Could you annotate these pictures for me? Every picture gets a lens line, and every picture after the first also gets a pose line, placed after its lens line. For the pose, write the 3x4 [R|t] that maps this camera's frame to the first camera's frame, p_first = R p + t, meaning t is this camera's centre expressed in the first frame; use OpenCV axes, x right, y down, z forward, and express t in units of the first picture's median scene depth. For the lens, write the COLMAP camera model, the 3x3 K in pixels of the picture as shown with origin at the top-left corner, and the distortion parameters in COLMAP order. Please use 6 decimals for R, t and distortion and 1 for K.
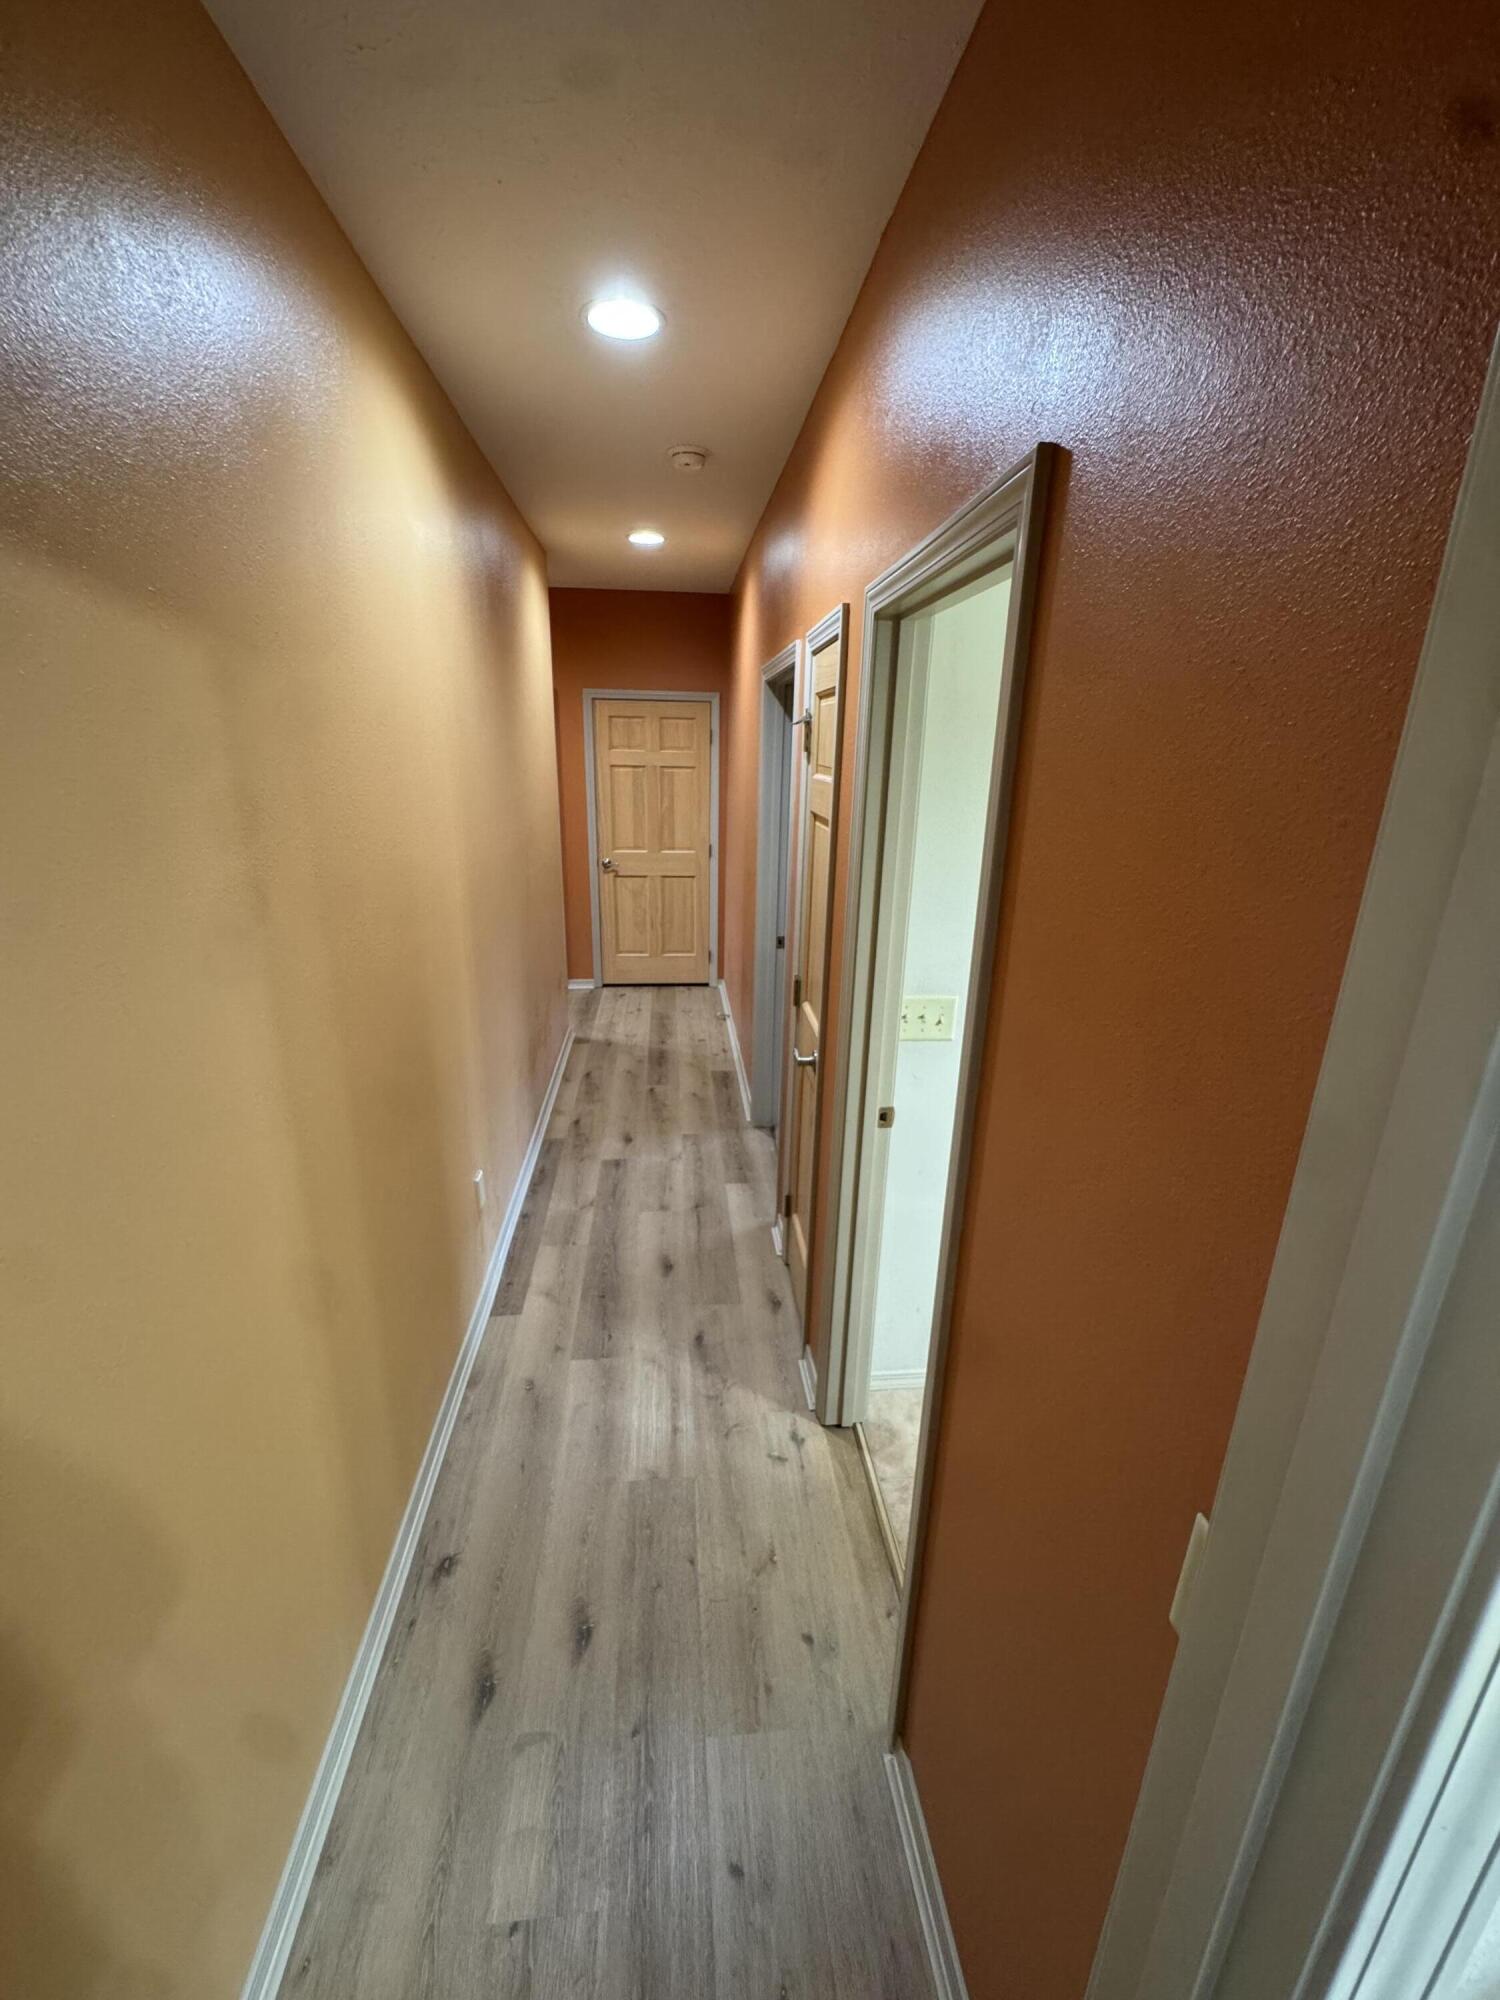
lens RADIAL K [[798.6, 0, 743.8], [0, 798.6, 995.8], [0, 0, 1]] dist [-0.006962, 0.000483]
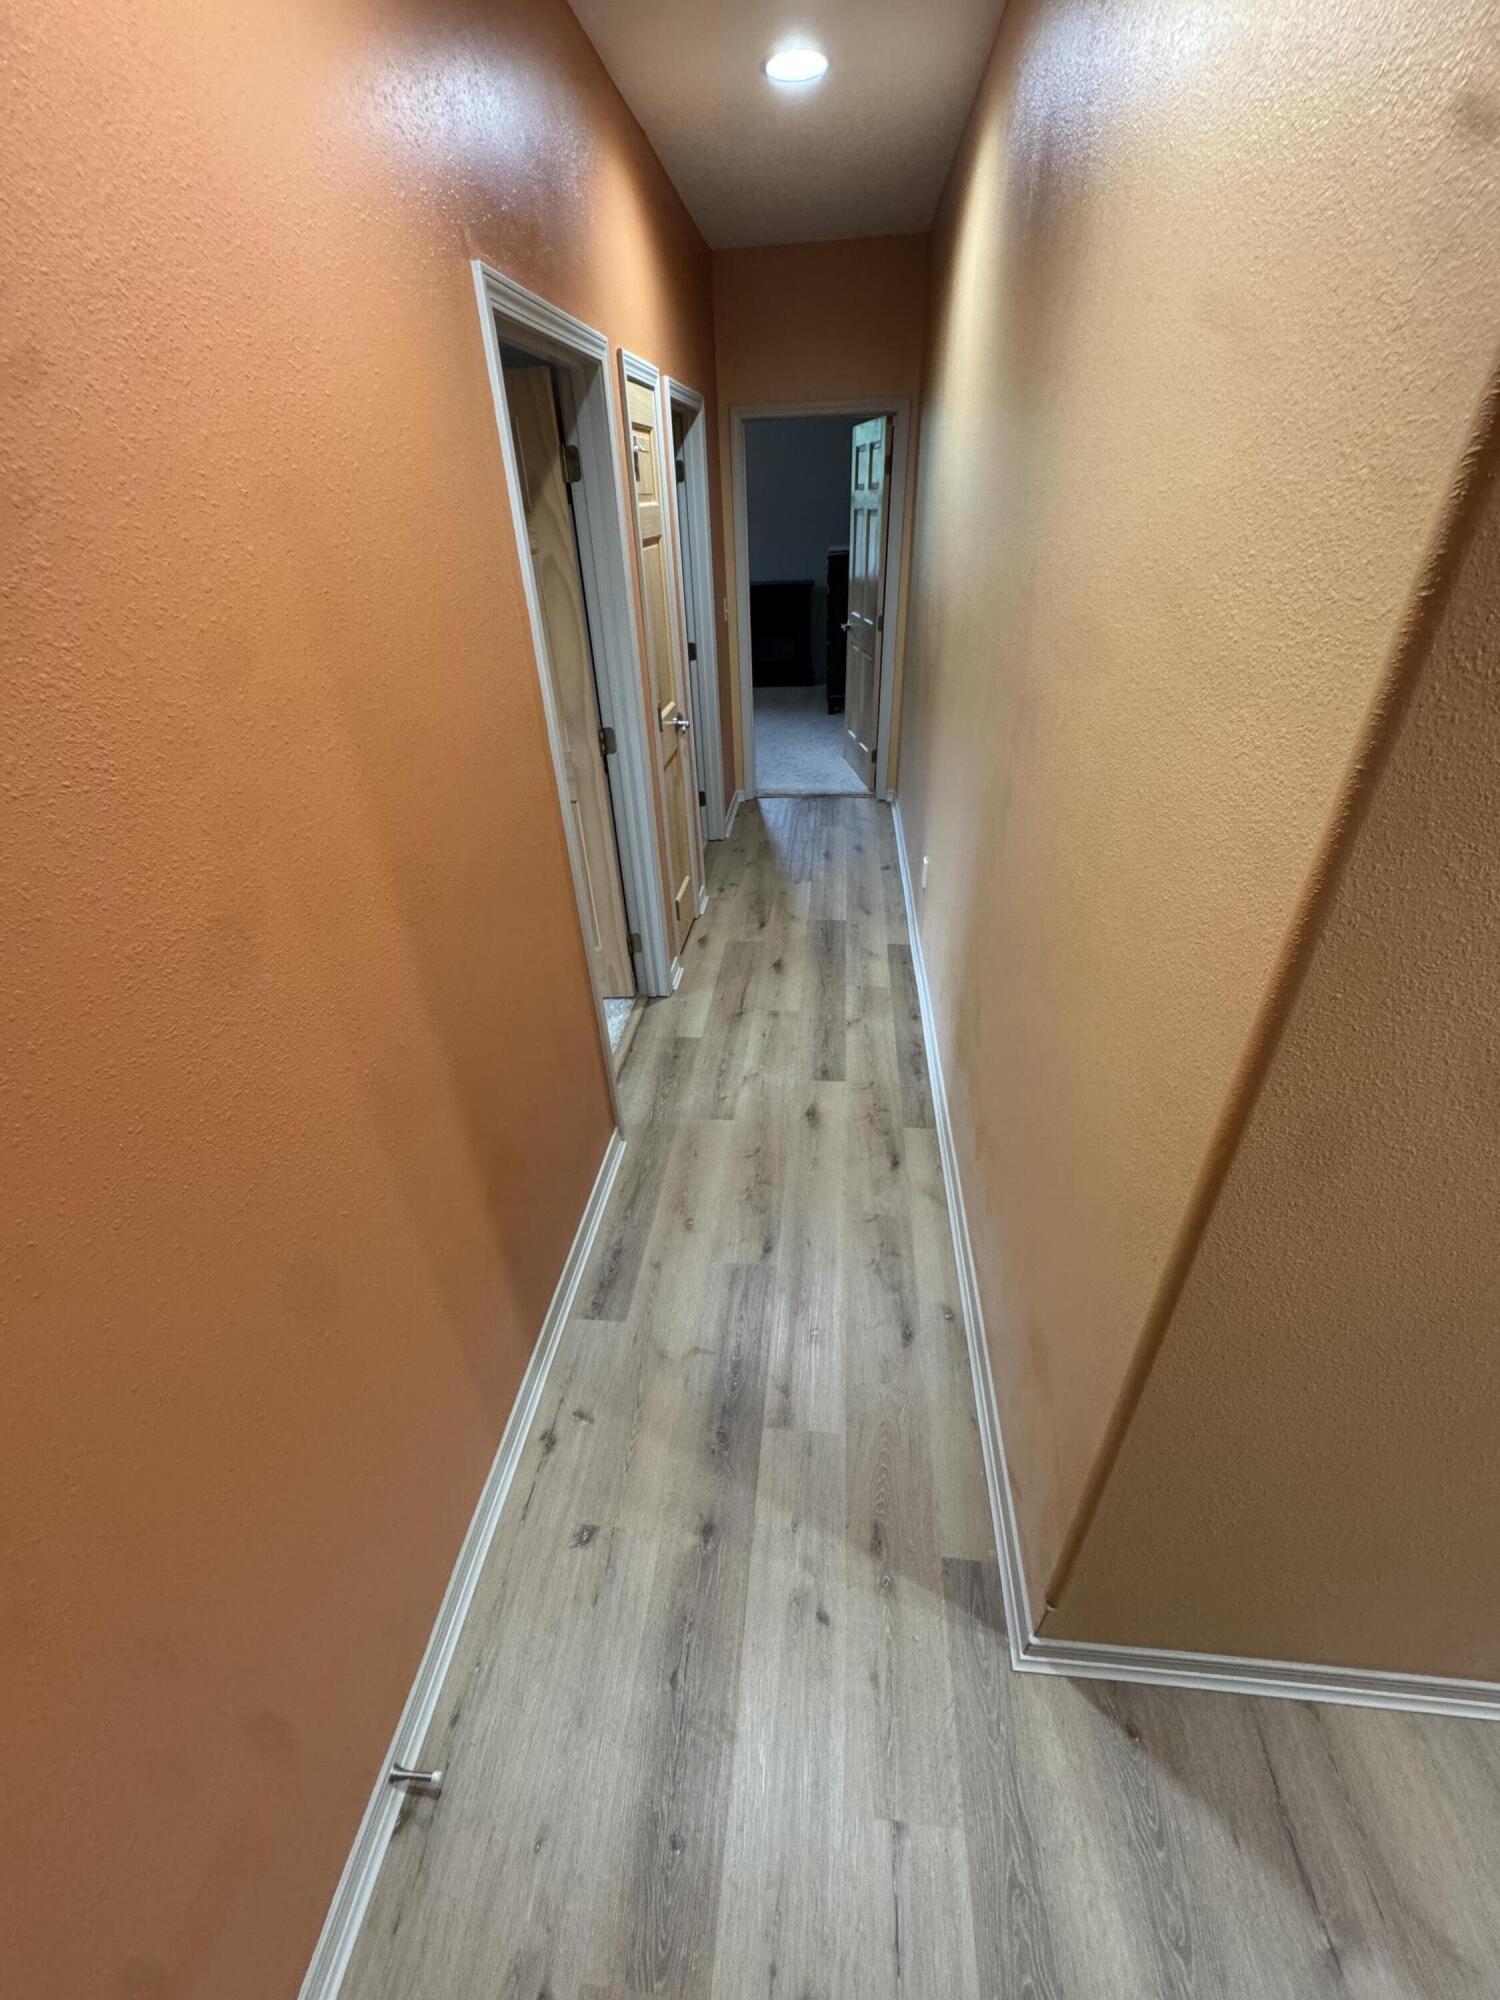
lens RADIAL K [[798.6, 0, 743.8], [0, 798.6, 995.7], [0, 0, 1]] dist [-0.006962, 0.000483]
pose [[-0.979989, -0.105821, 0.168592, -0.204925], [0.062409, 0.640925, 0.765062, -0.449288], [-0.189014, 0.760275, -0.621495, 1.450447]]
